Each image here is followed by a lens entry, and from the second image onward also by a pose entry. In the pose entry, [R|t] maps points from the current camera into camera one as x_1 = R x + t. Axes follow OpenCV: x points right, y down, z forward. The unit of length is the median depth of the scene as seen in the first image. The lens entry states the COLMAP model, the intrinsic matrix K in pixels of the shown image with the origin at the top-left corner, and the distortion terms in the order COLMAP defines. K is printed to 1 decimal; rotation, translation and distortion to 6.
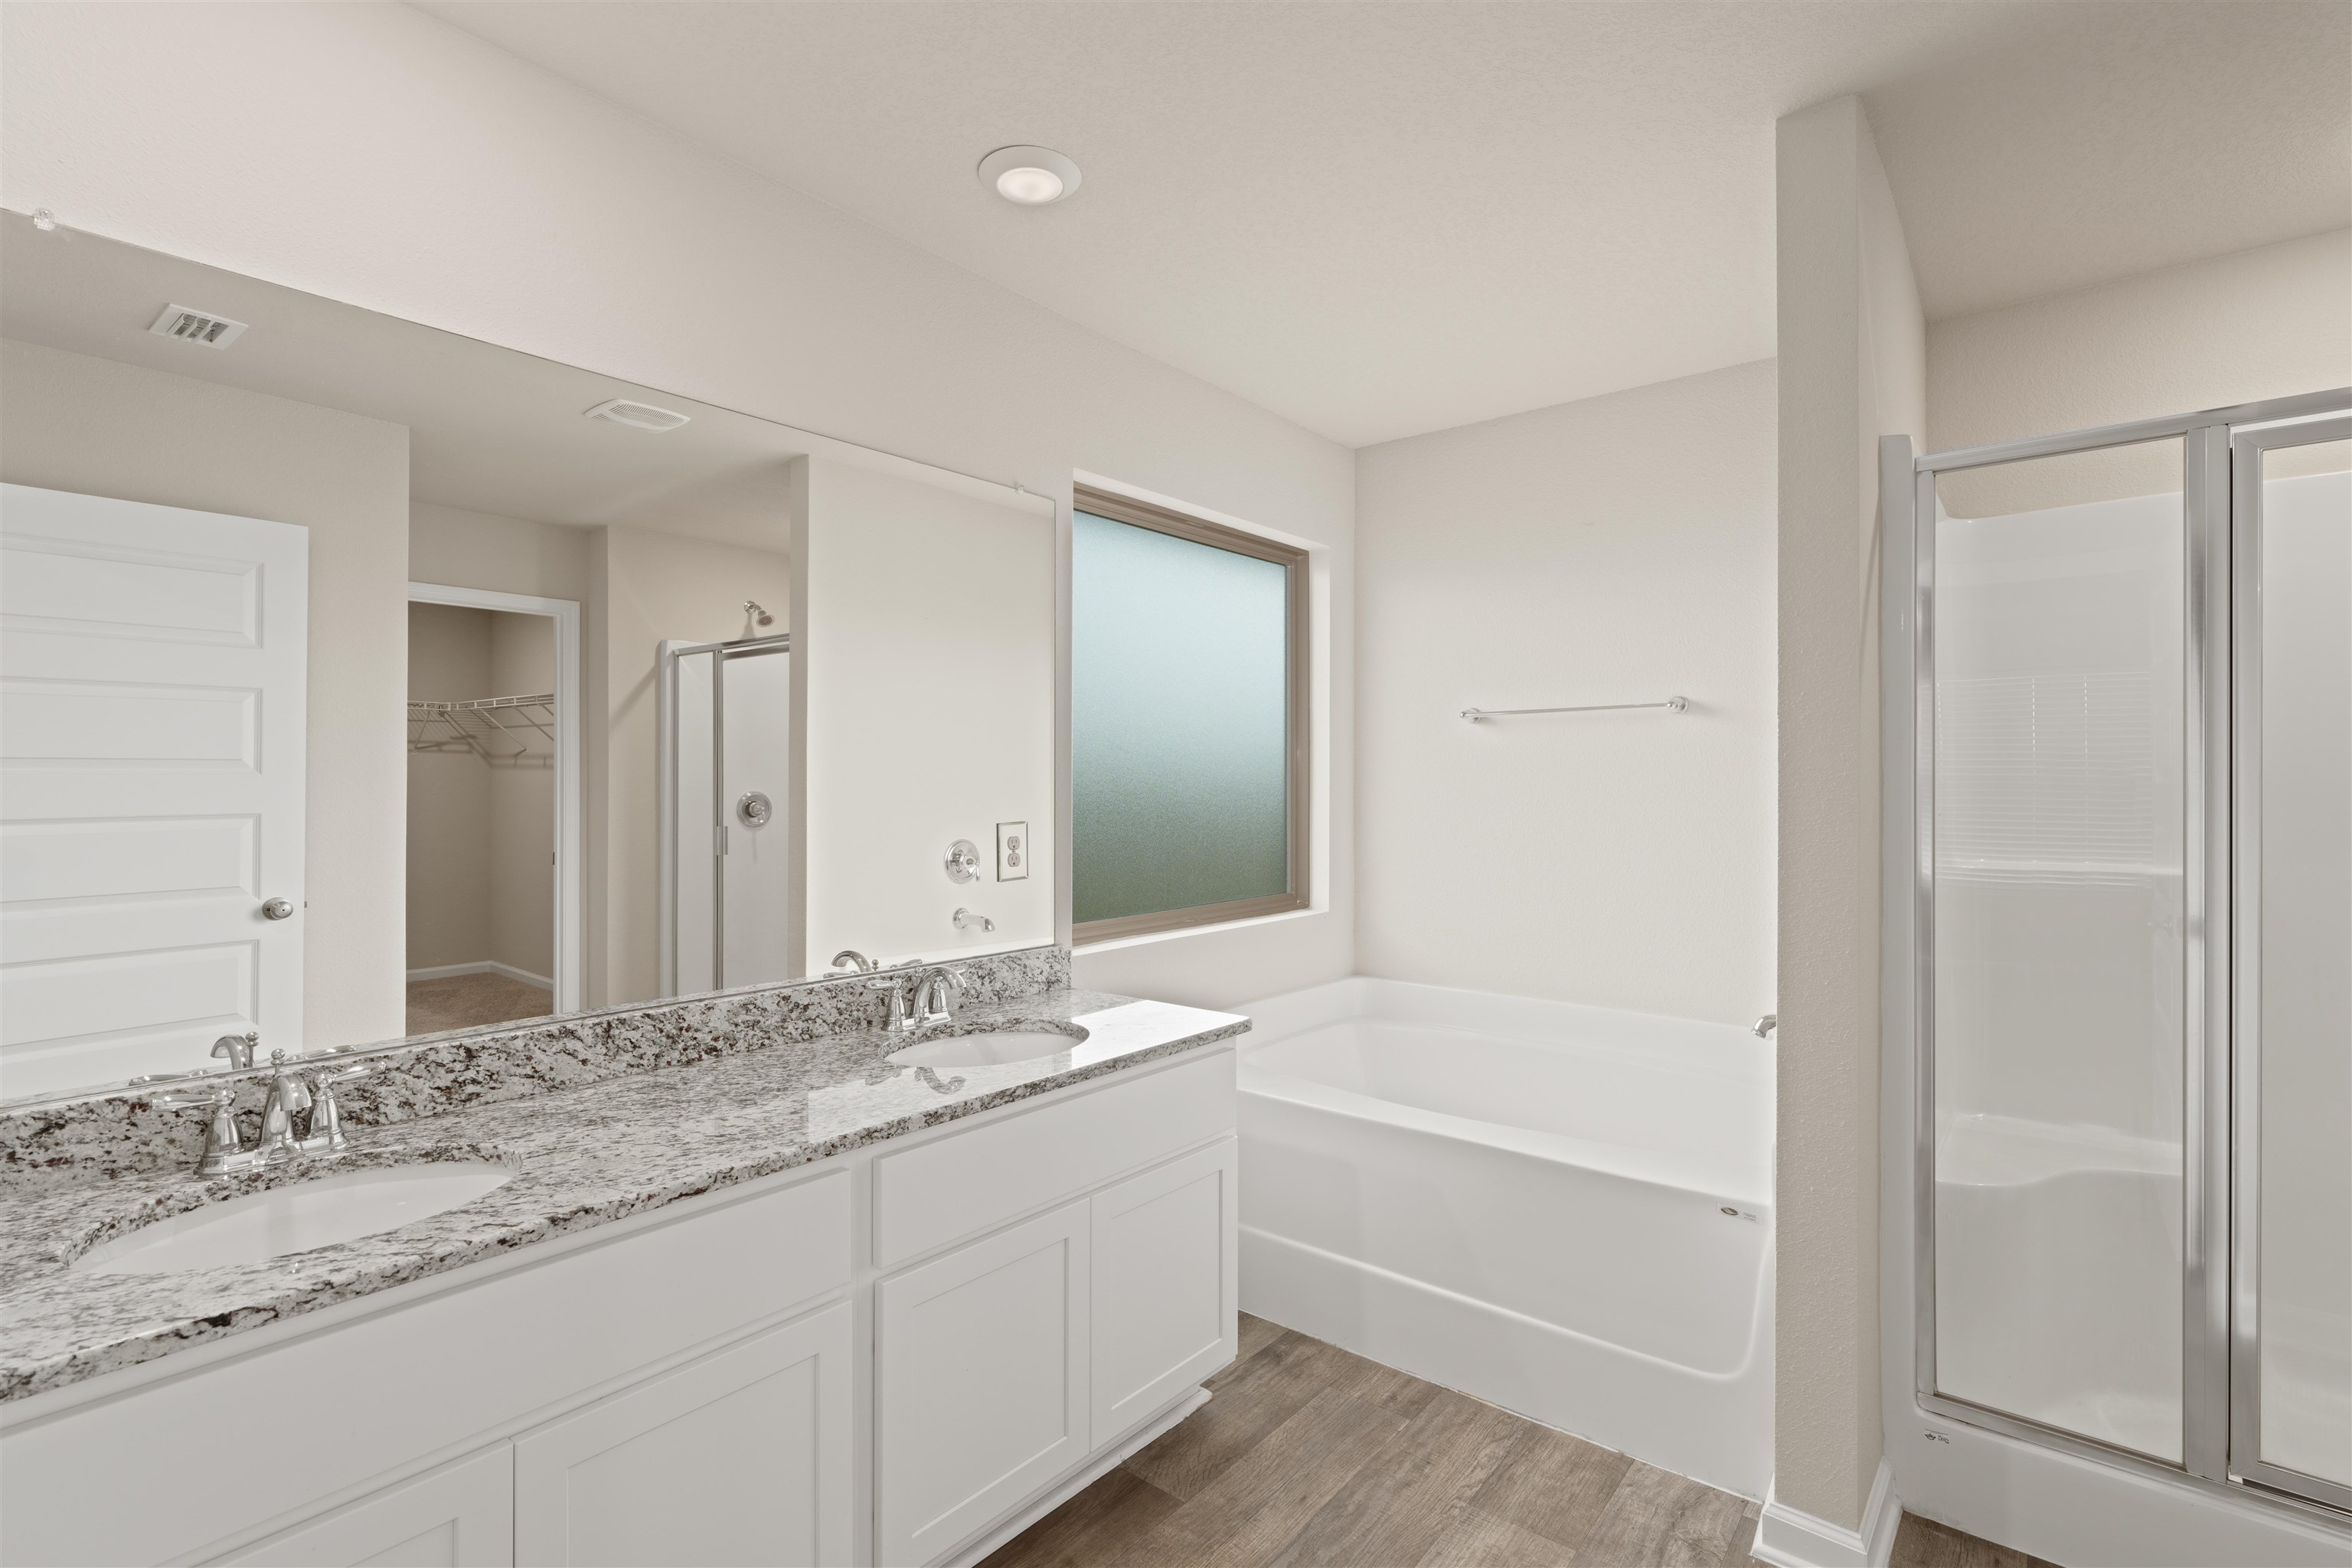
lens RADIAL K [[1071.4, 0, 1166.2], [0, 1071.4, 793.5], [0, 0, 1]] dist [-0.001819, 0.000228]
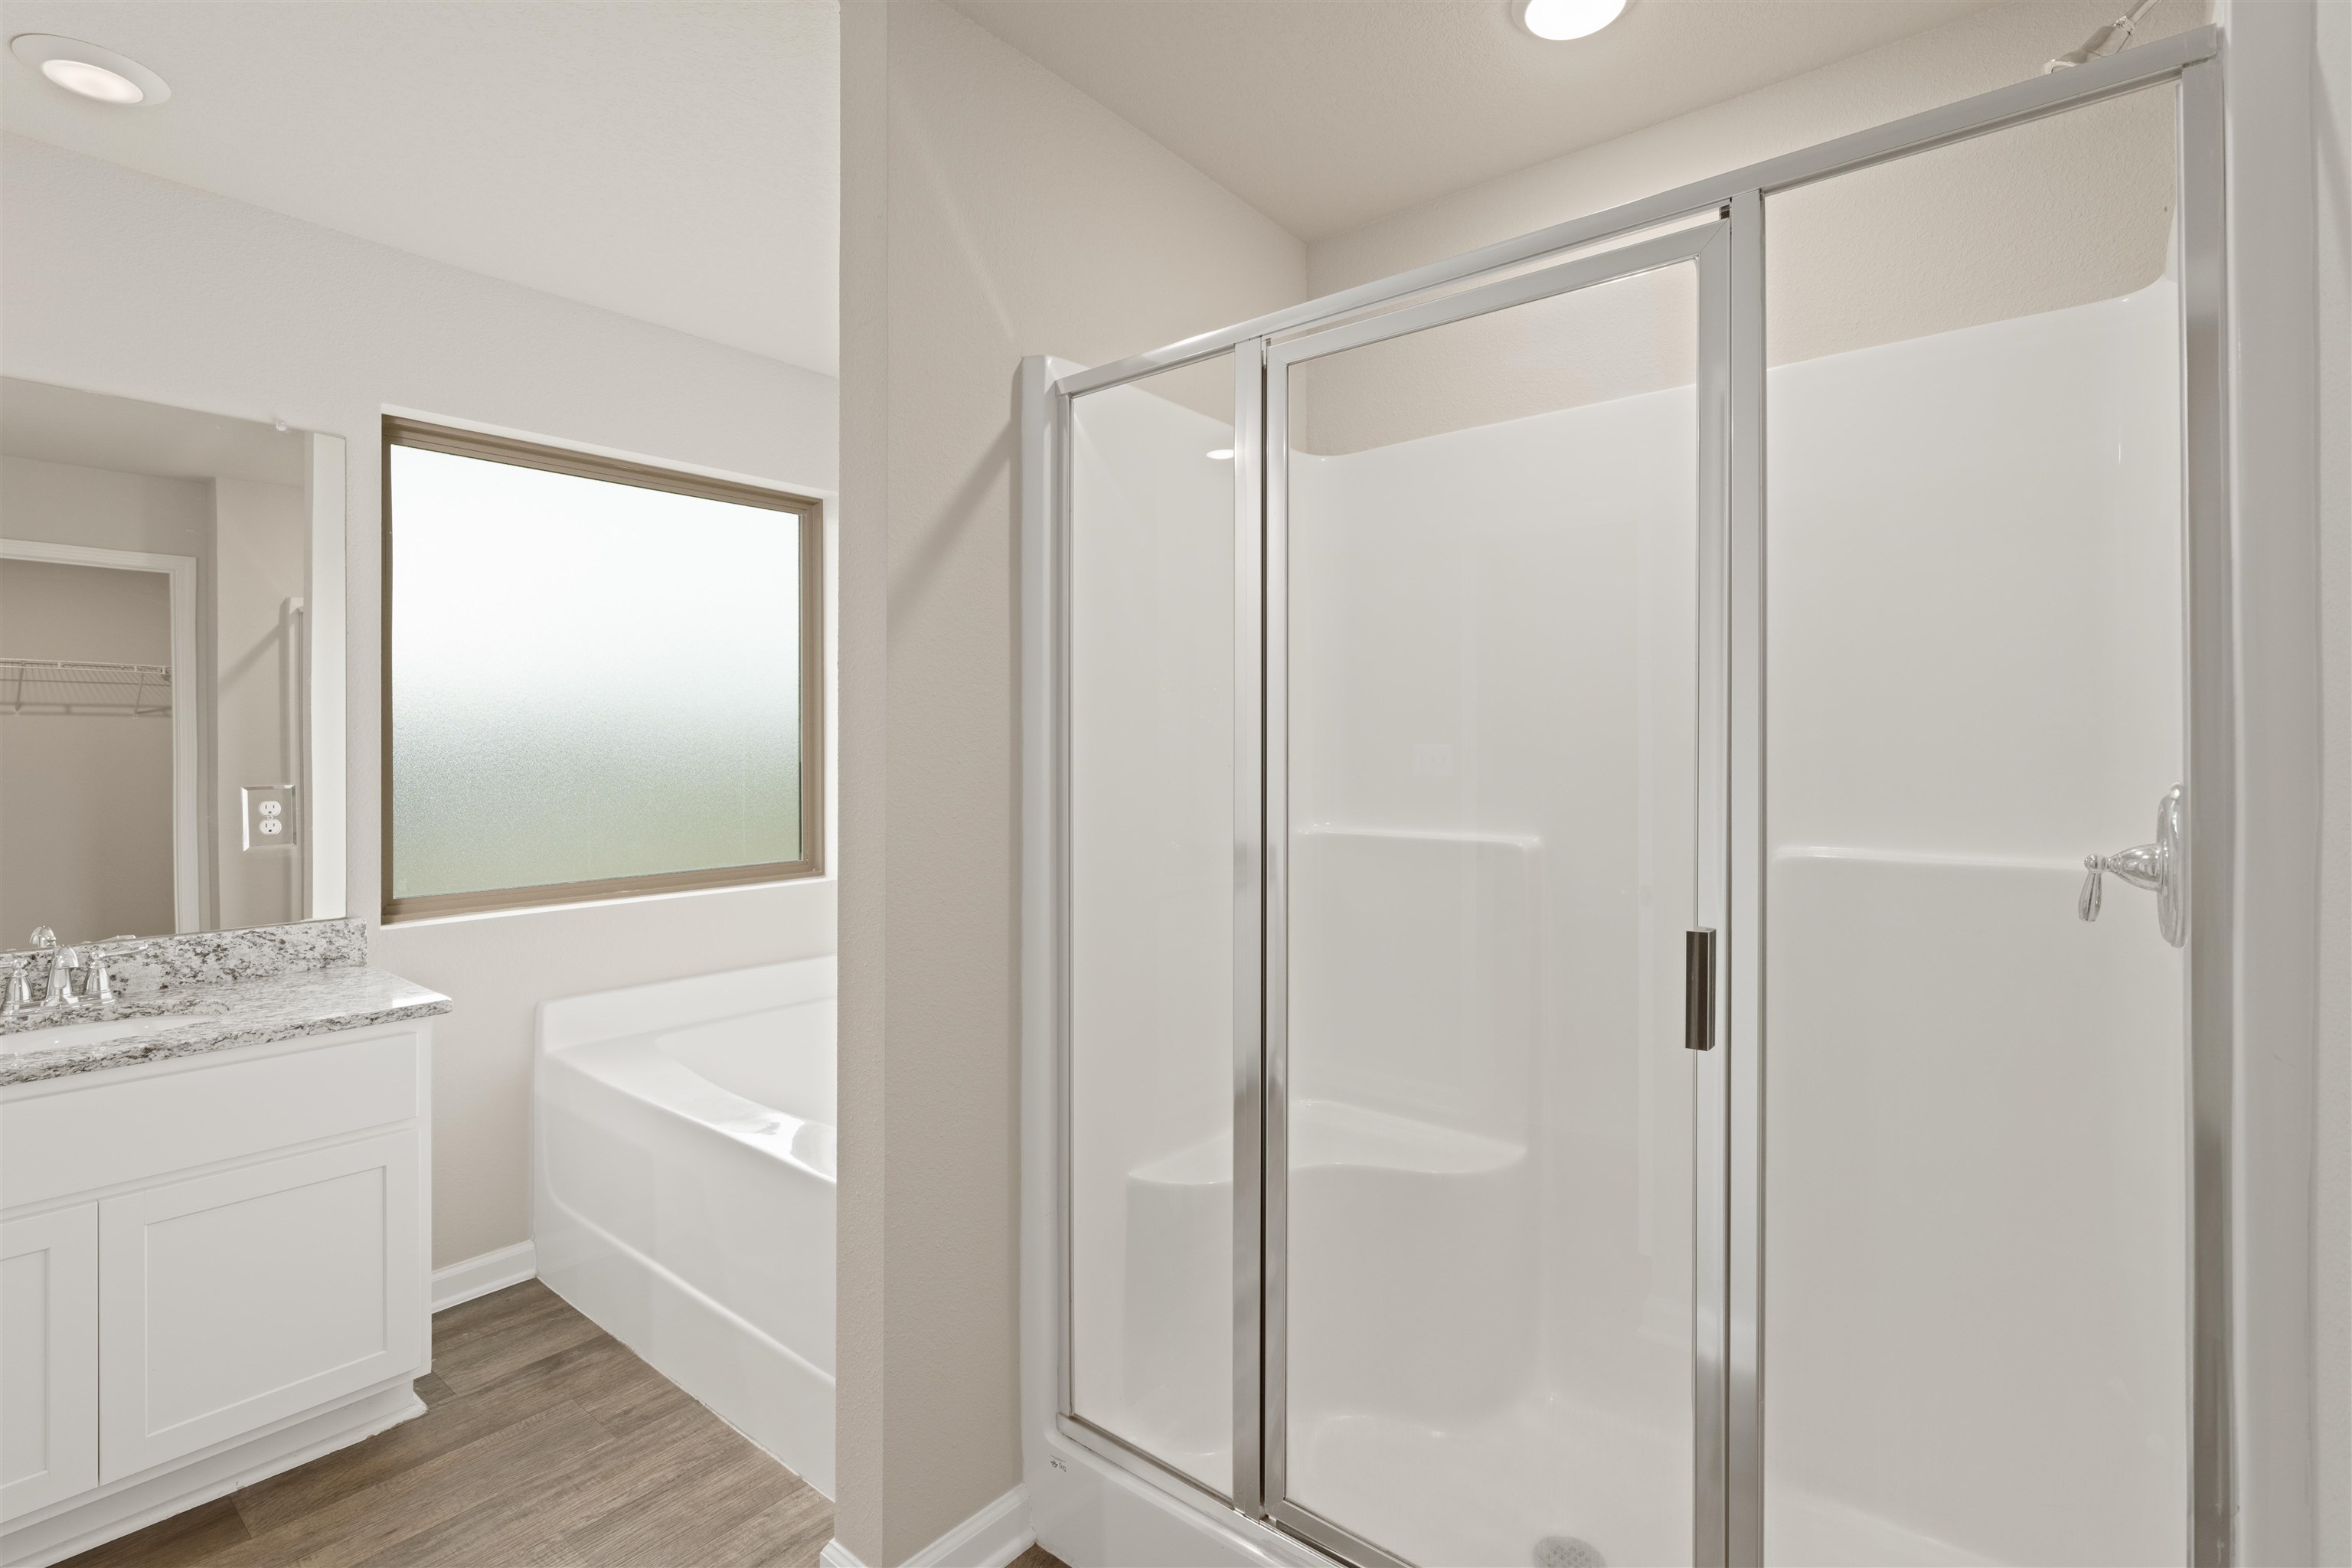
lens RADIAL K [[1071.4, 0, 1188.5], [0, 1071.4, 762.3], [0, 0, 1]] dist [-0.001819, 0.000228]
pose [[0.999987, -0.001501, 0.004941, 0.679816], [0.001475, 0.999985, 0.005223, 0.003487], [-0.004948, -0.005215, 0.999974, 0.081675]]
